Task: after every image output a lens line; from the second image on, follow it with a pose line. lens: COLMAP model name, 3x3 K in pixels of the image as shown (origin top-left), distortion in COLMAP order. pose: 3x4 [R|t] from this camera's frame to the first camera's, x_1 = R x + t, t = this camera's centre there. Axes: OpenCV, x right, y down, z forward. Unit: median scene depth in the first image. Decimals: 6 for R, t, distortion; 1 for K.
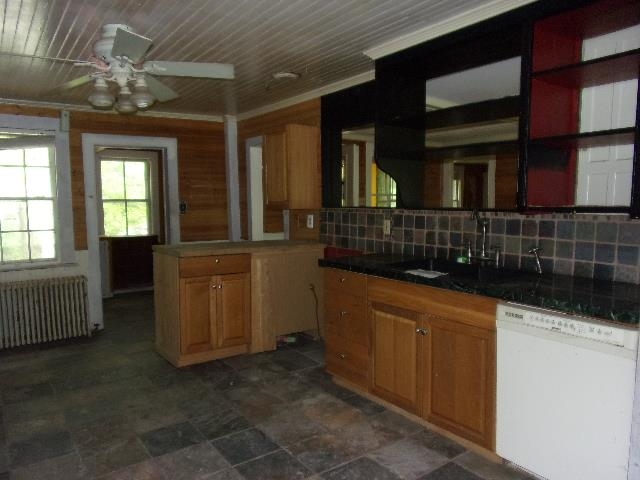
lens RADIAL K [[467.2, 0, 317.9], [0, 467.2, 248.9], [0, 0, 1]] dist [-0.038902, 0.013135]
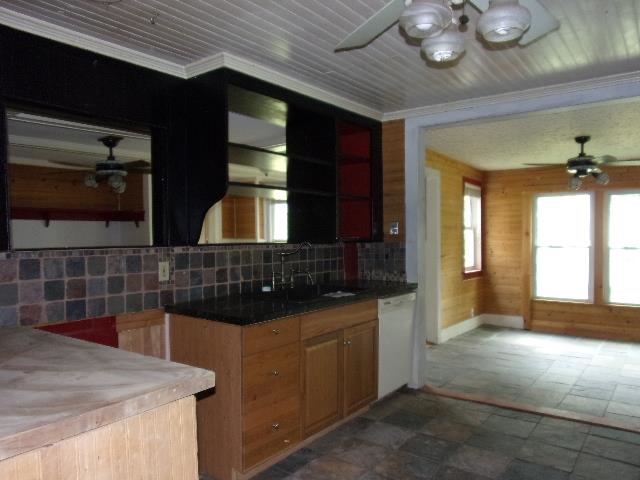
lens RADIAL K [[467.2, 0, 317.9], [0, 467.2, 248.9], [0, 0, 1]] dist [-0.038902, 0.013135]
pose [[-0.283853, -0.026814, 0.958493, -0.724801], [0.107107, 0.992466, 0.059484, -0.114549], [-0.952867, 0.119546, -0.278843, 1.106219]]
